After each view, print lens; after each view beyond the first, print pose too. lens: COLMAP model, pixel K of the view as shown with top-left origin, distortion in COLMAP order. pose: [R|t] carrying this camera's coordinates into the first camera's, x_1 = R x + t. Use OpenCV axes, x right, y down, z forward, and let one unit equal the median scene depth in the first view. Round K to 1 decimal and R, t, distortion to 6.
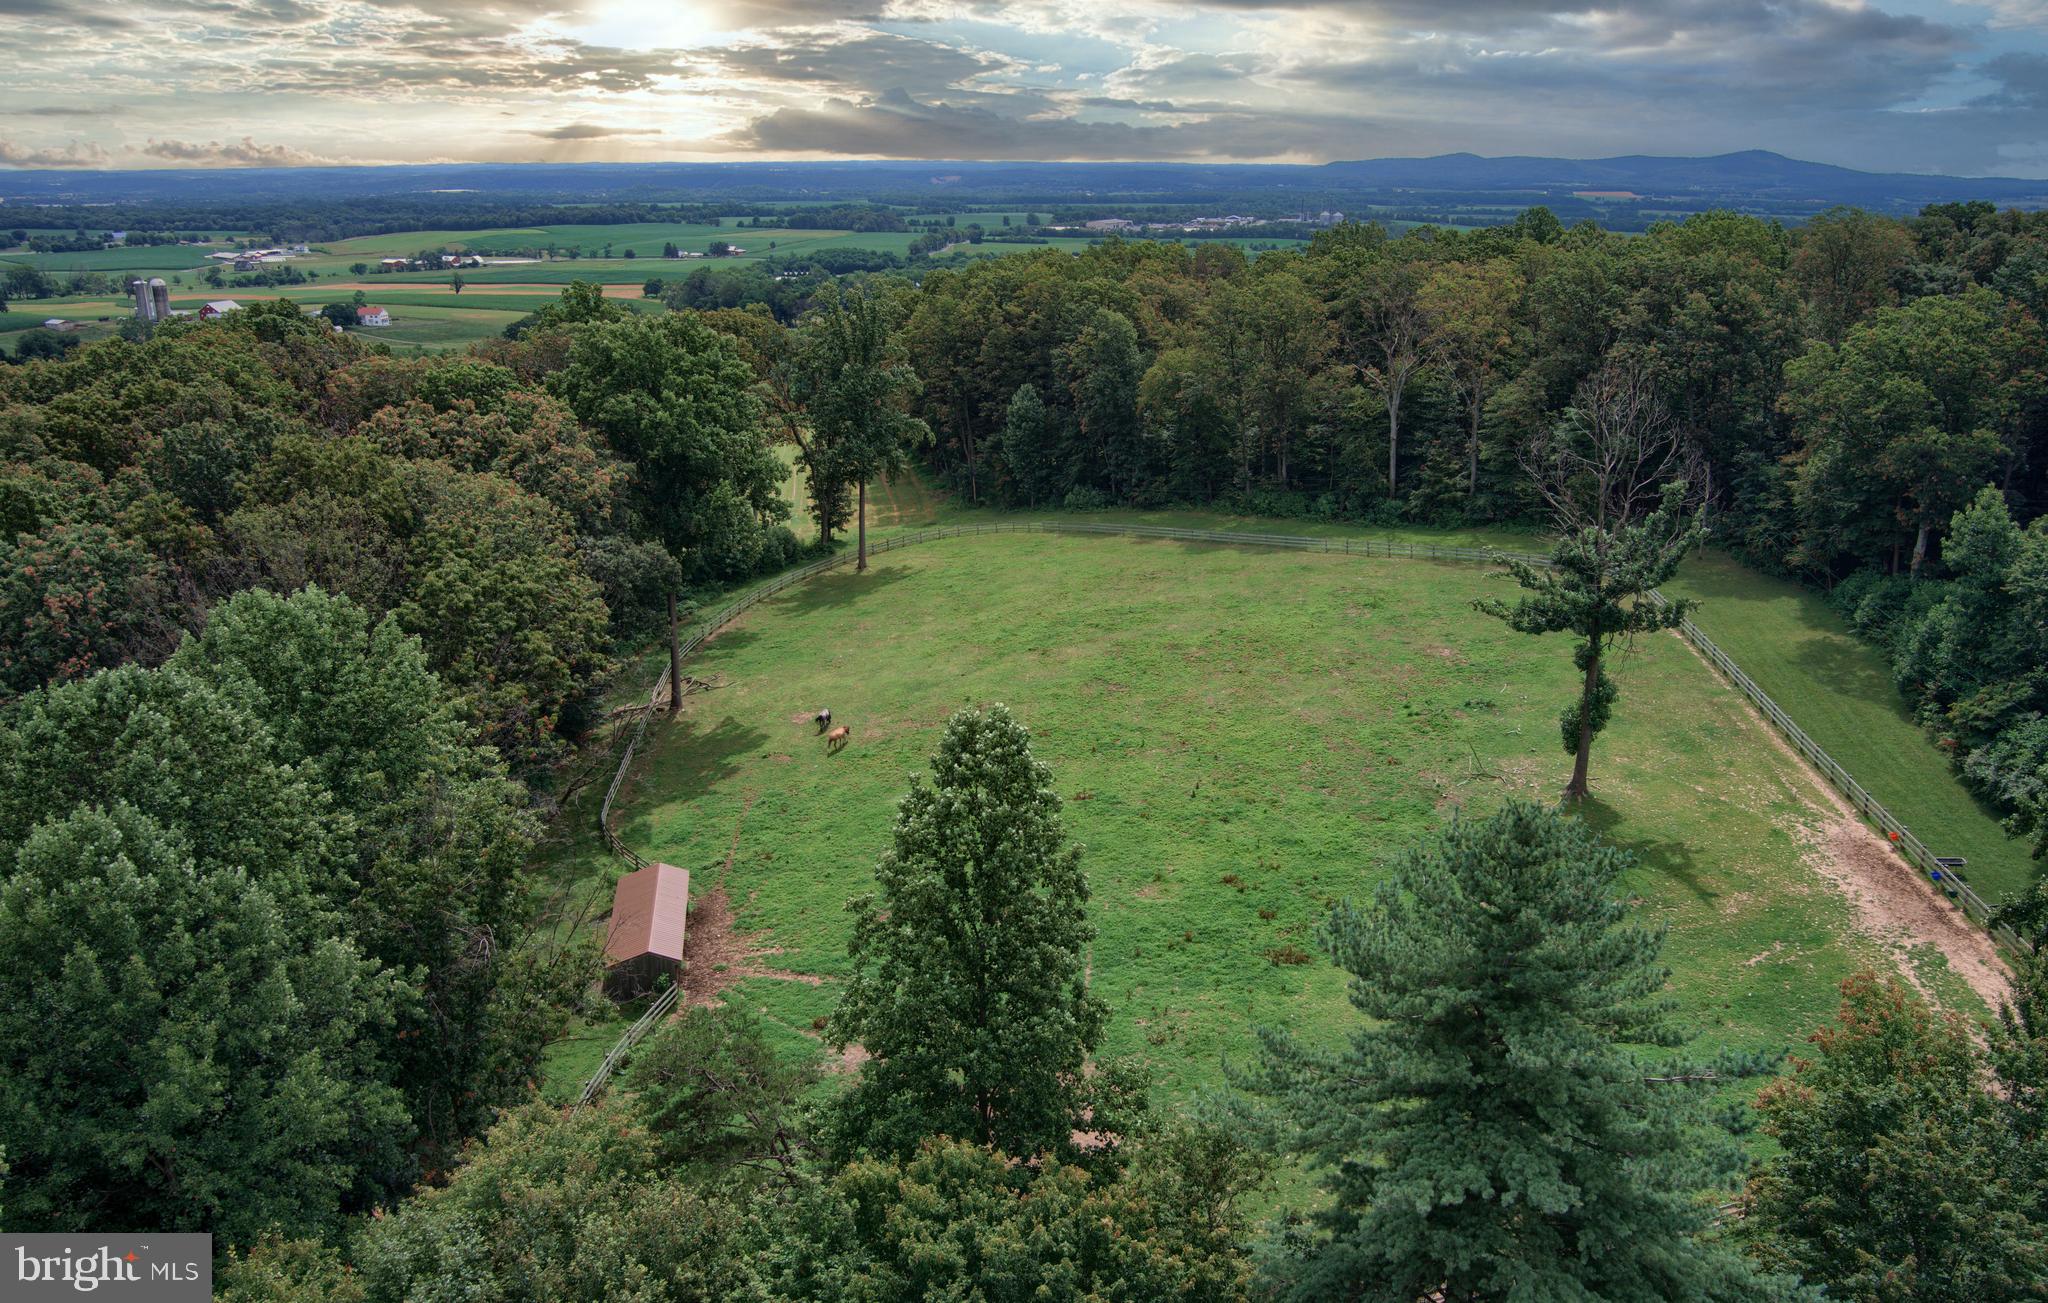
lens RADIAL K [[1456.8, 0, 1023.2], [0, 1456.8, 652.7], [0, 0, 1]] dist [0.002980, 0.001409]
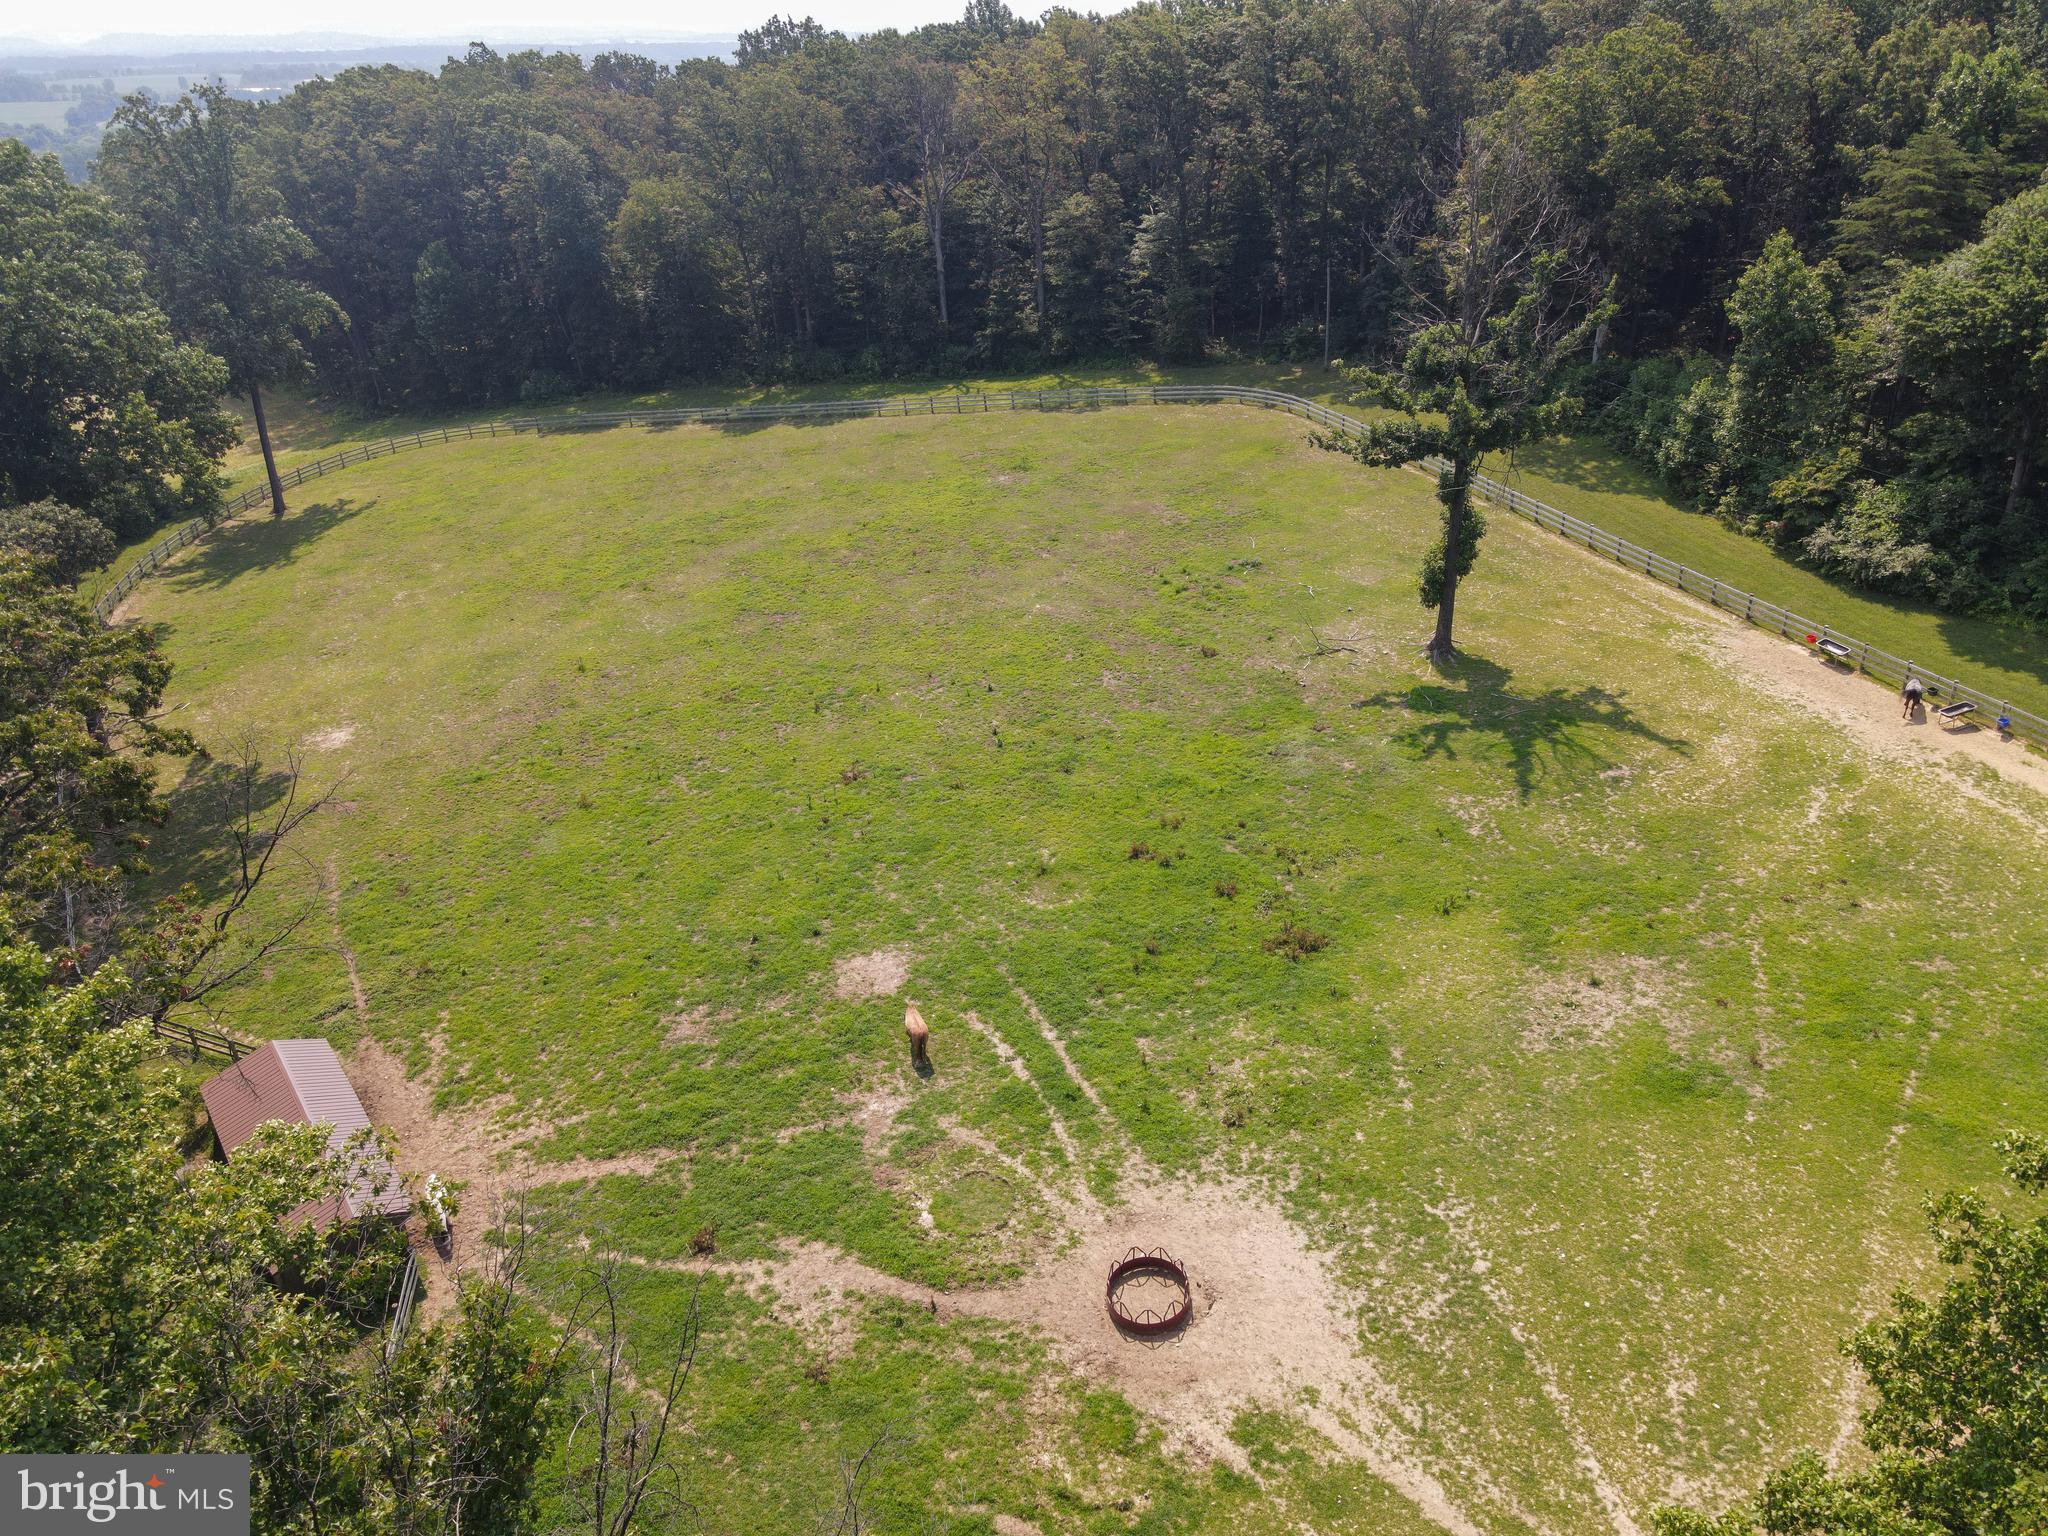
lens RADIAL K [[1439.6, 0, 1024.0], [0, 1439.6, 767.3], [0, 0, 1]] dist [0.035433, 0.005420]
pose [[0.899180, -0.209963, 0.383914, -0.096074], [0.146241, 0.971108, 0.188581, -0.017789], [-0.412417, -0.113424, 0.903907, 0.186584]]
